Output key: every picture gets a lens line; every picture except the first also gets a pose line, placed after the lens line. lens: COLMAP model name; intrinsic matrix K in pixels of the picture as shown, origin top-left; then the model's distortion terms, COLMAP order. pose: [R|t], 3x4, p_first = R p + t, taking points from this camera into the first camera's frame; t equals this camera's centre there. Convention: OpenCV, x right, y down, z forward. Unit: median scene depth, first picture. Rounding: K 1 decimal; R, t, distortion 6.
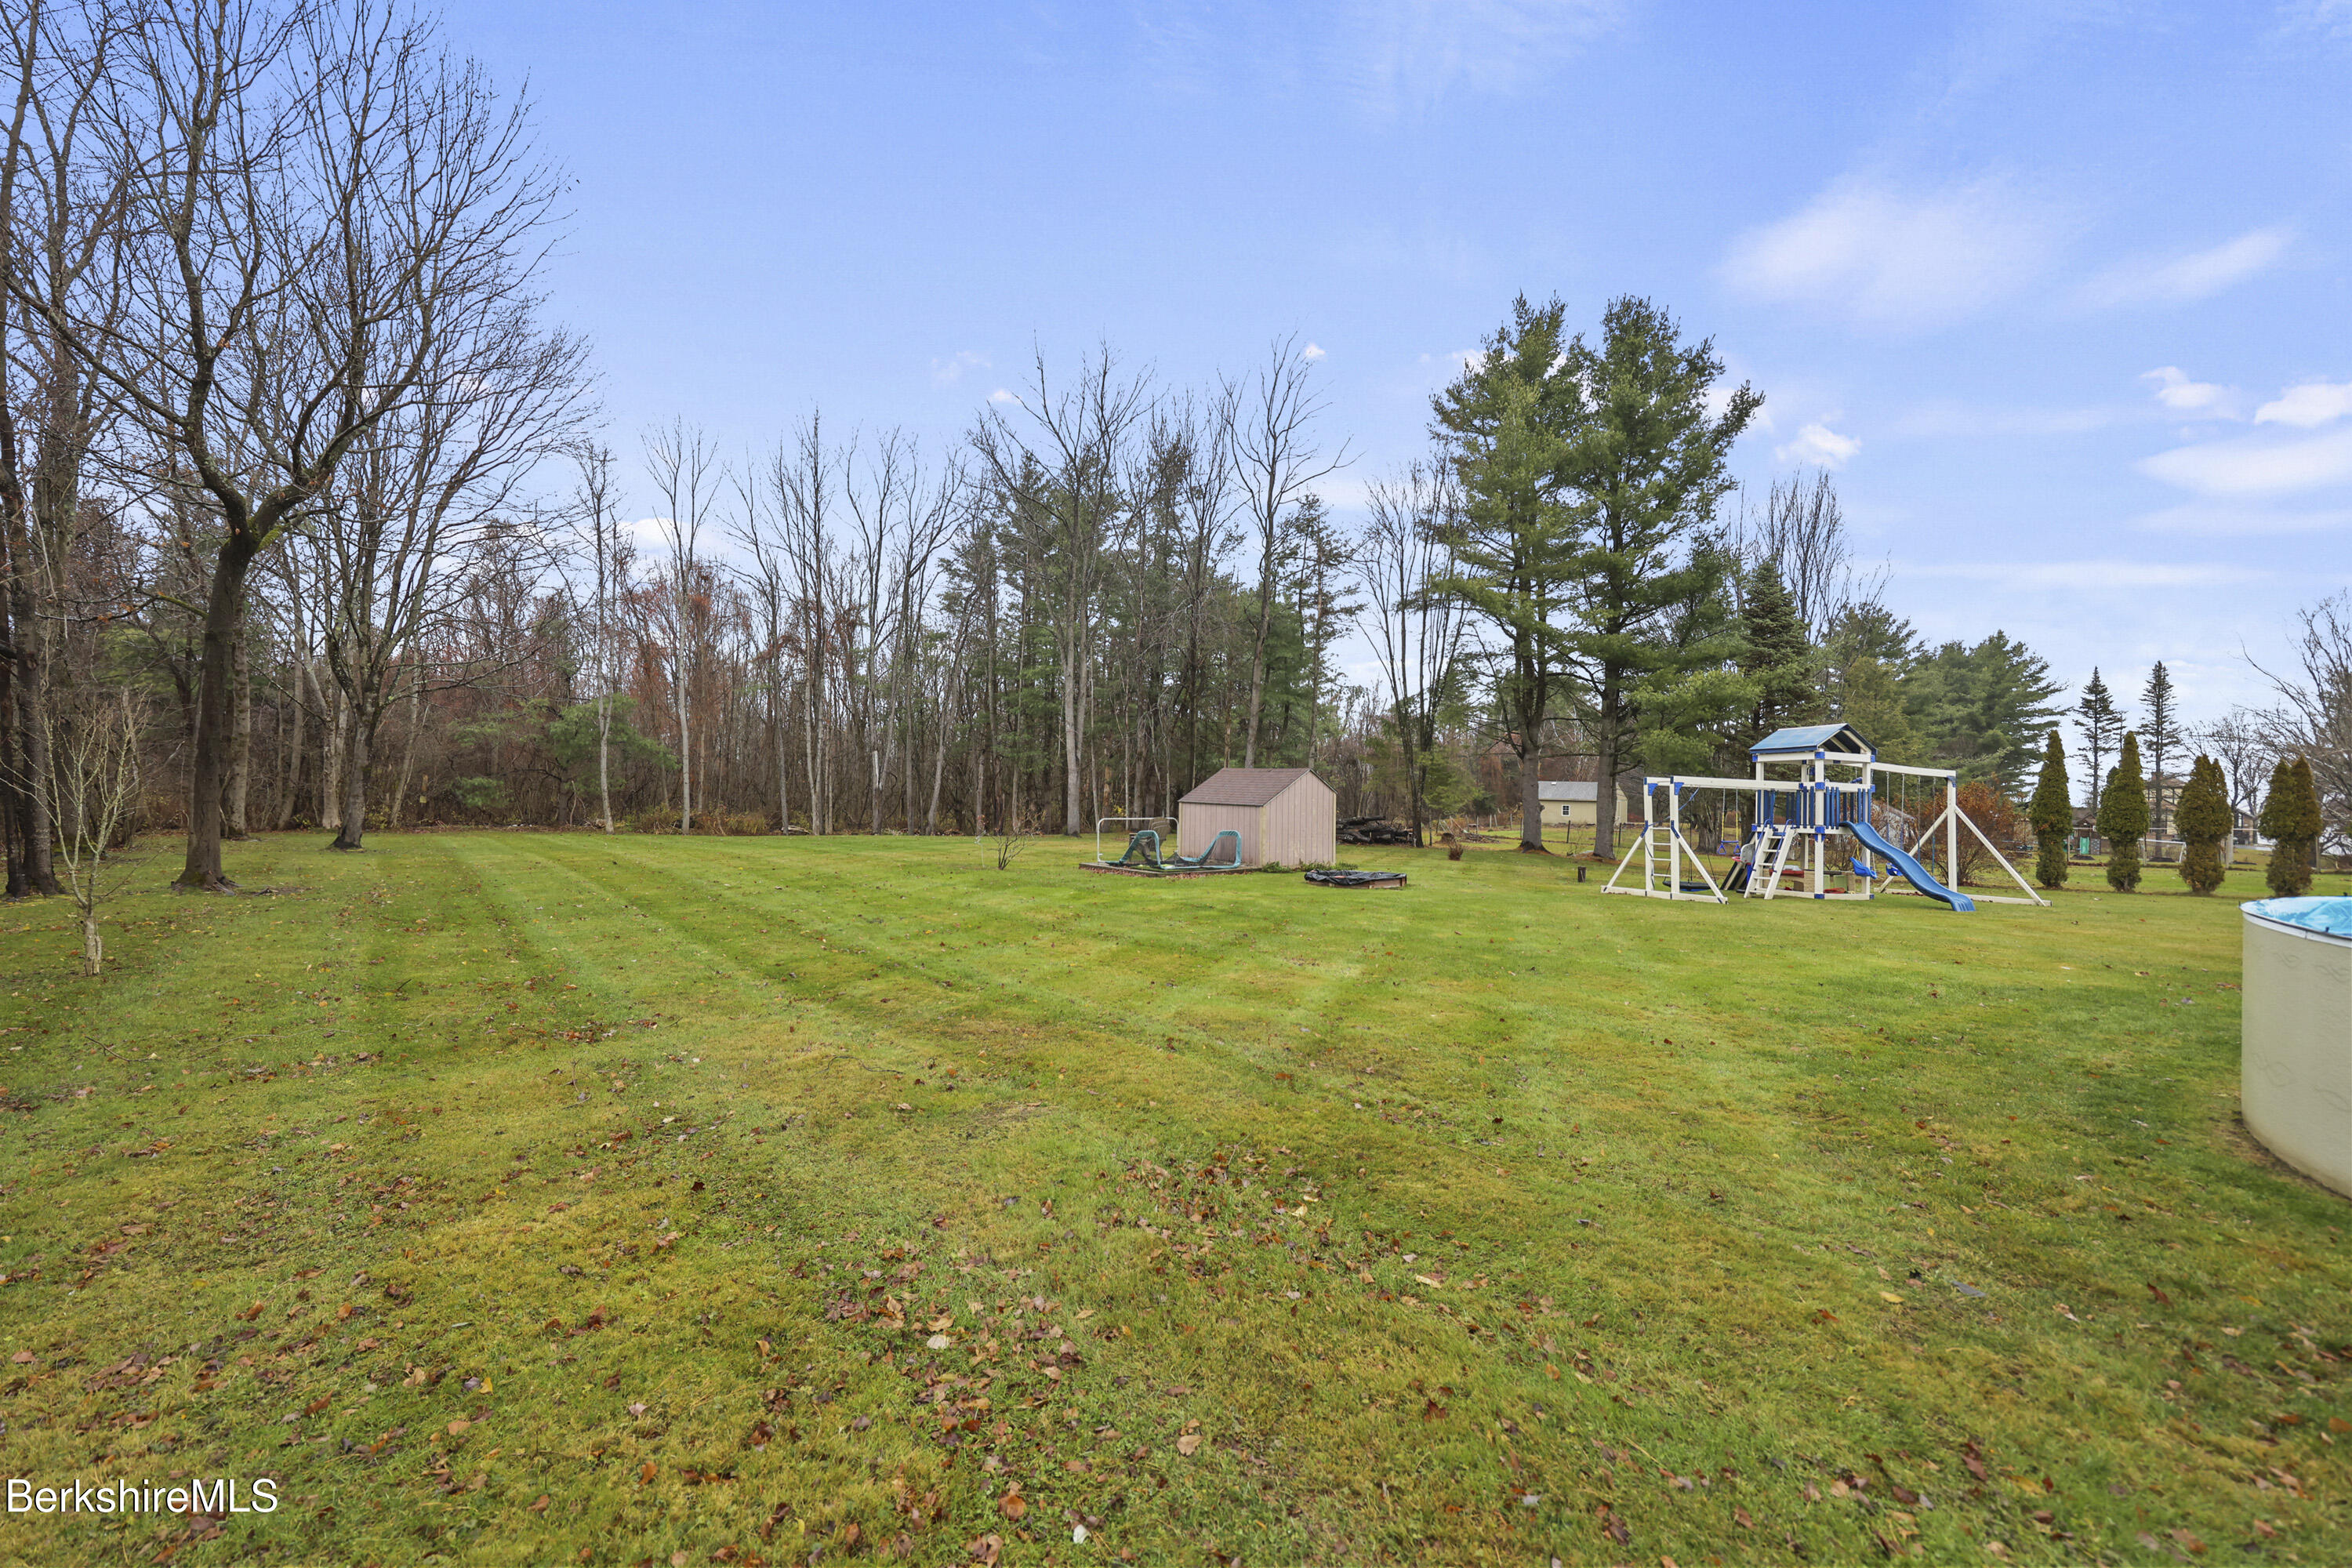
lens RADIAL K [[965.3, 0, 1176.0], [0, 965.3, 784.0], [0, 0, 1]] dist [-0.001376, -0.000340]
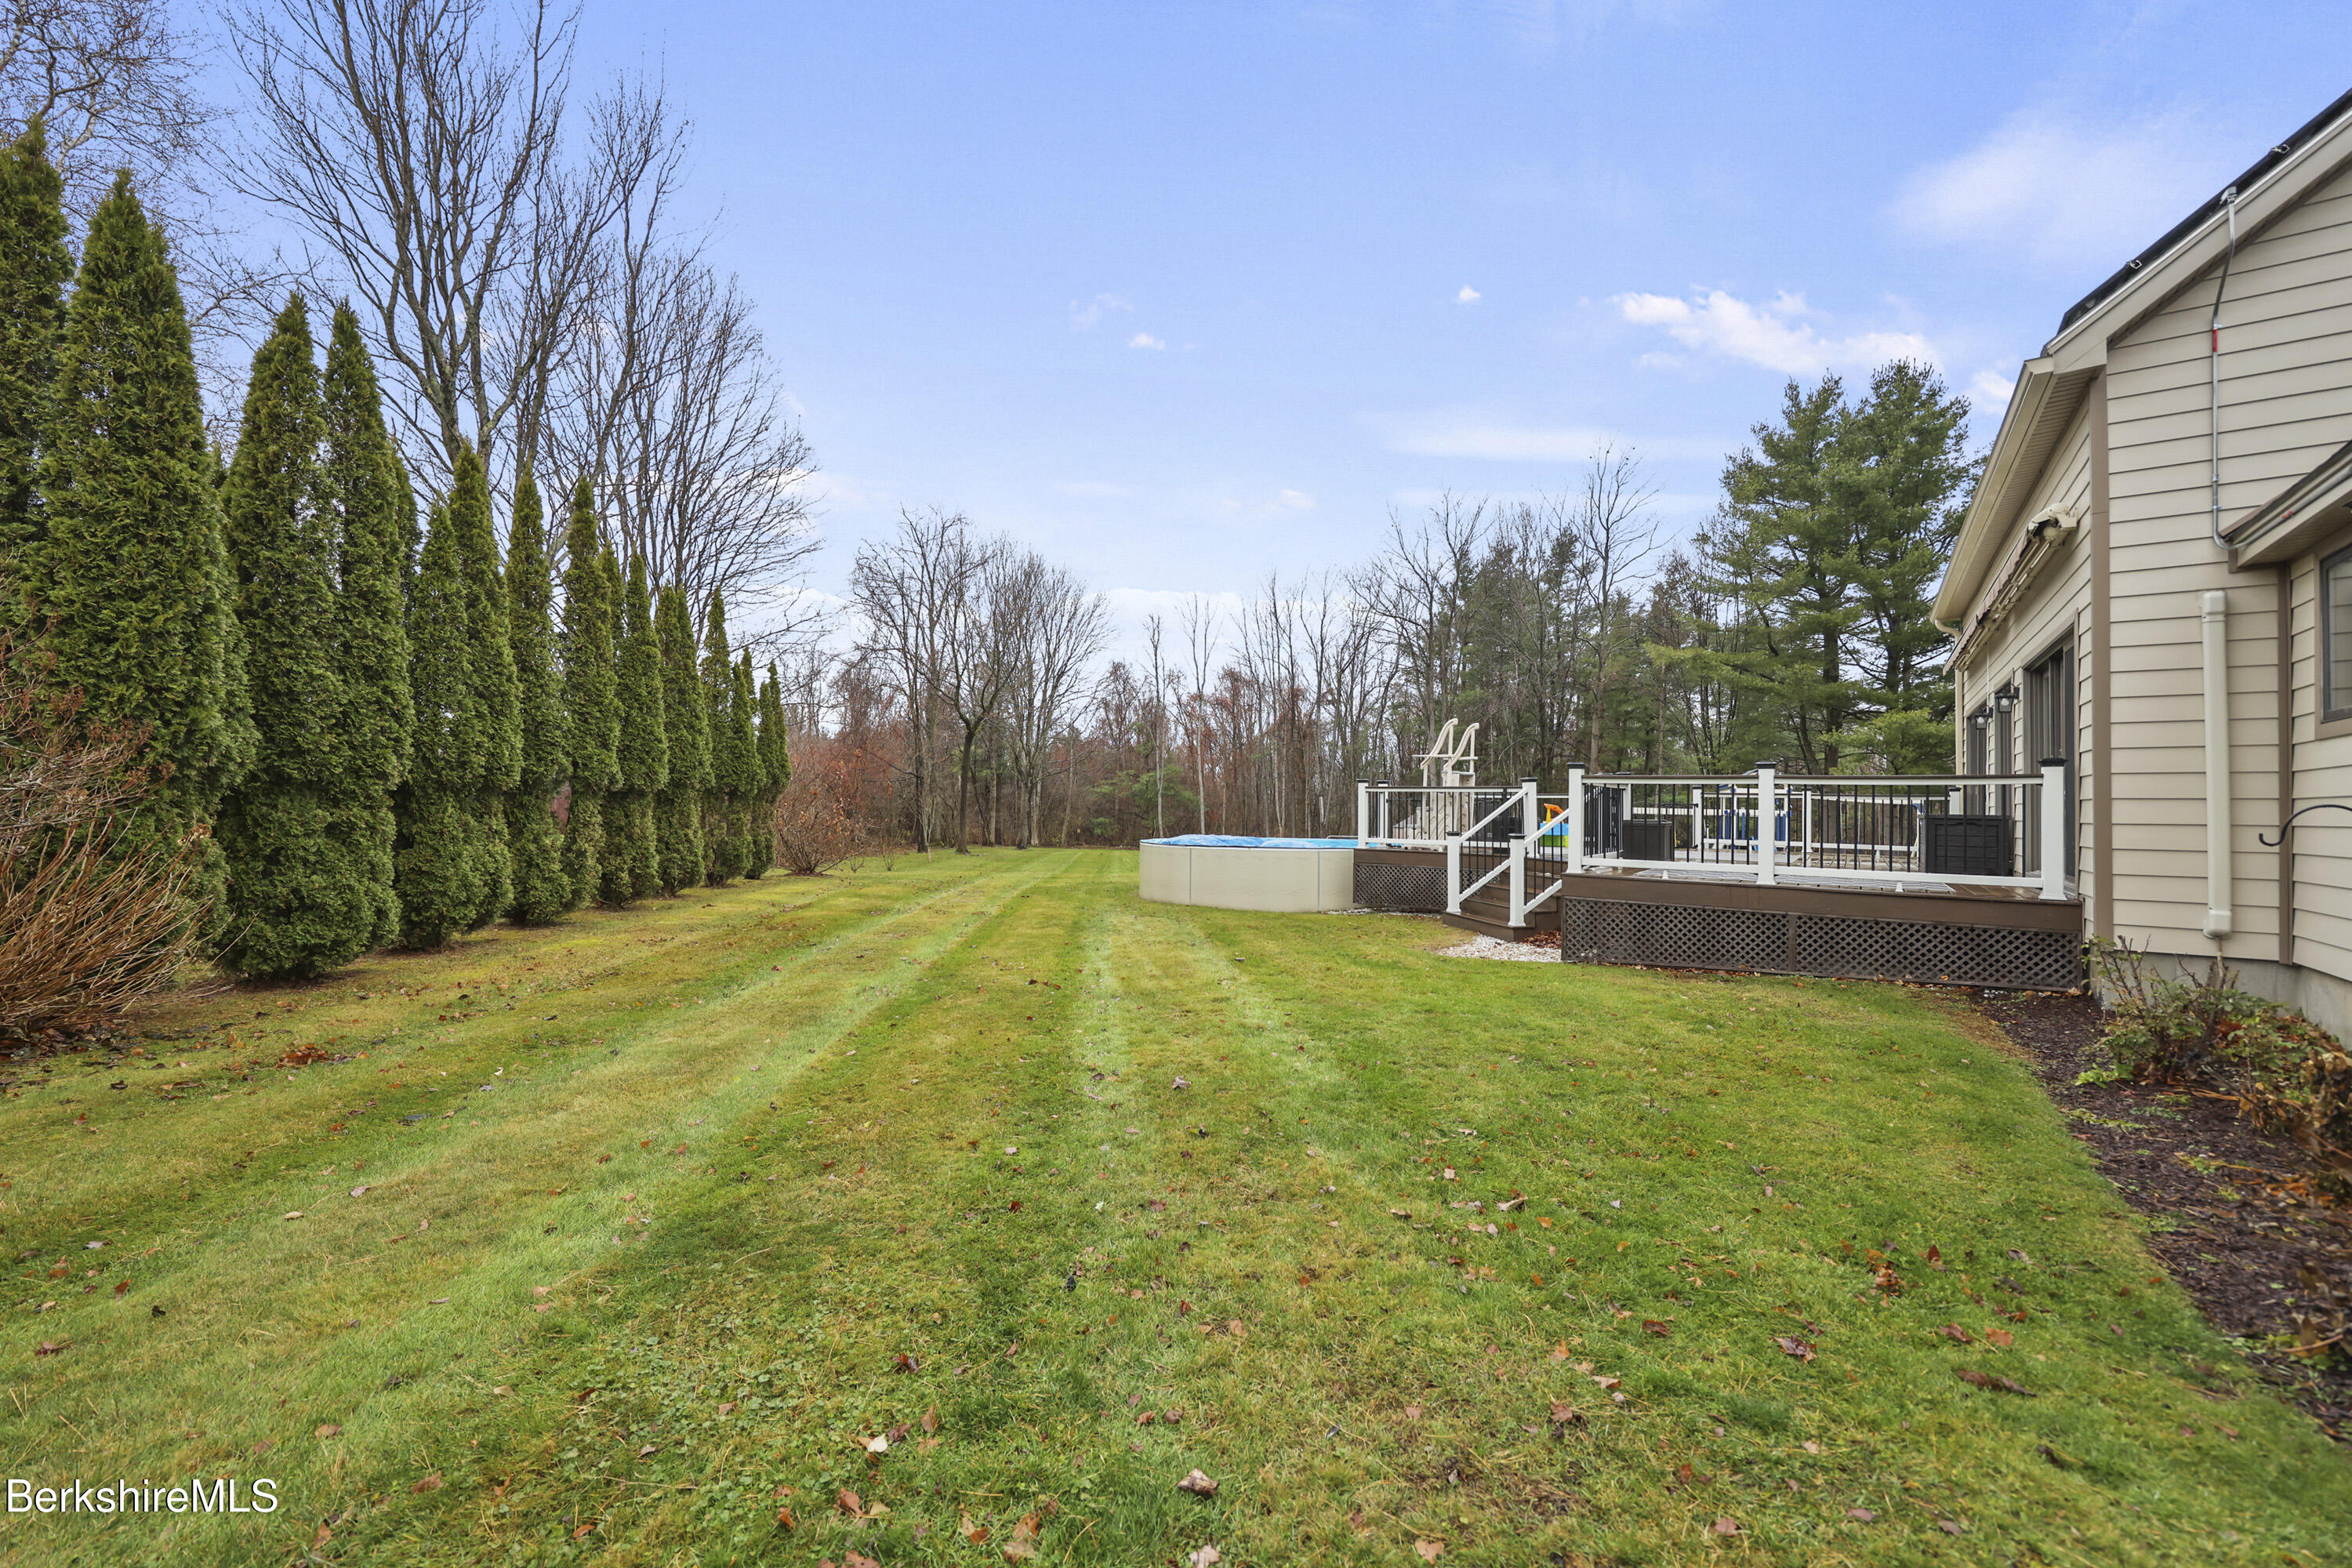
lens RADIAL K [[965.3, 0, 1176.0], [0, 965.3, 784.0], [0, 0, 1]] dist [-0.001376, -0.000340]
pose [[0.807758, -0.033490, -0.588562, 0.426932], [0.007813, 0.998906, -0.046116, 0.014715], [0.589463, 0.032652, 0.807135, -0.337392]]
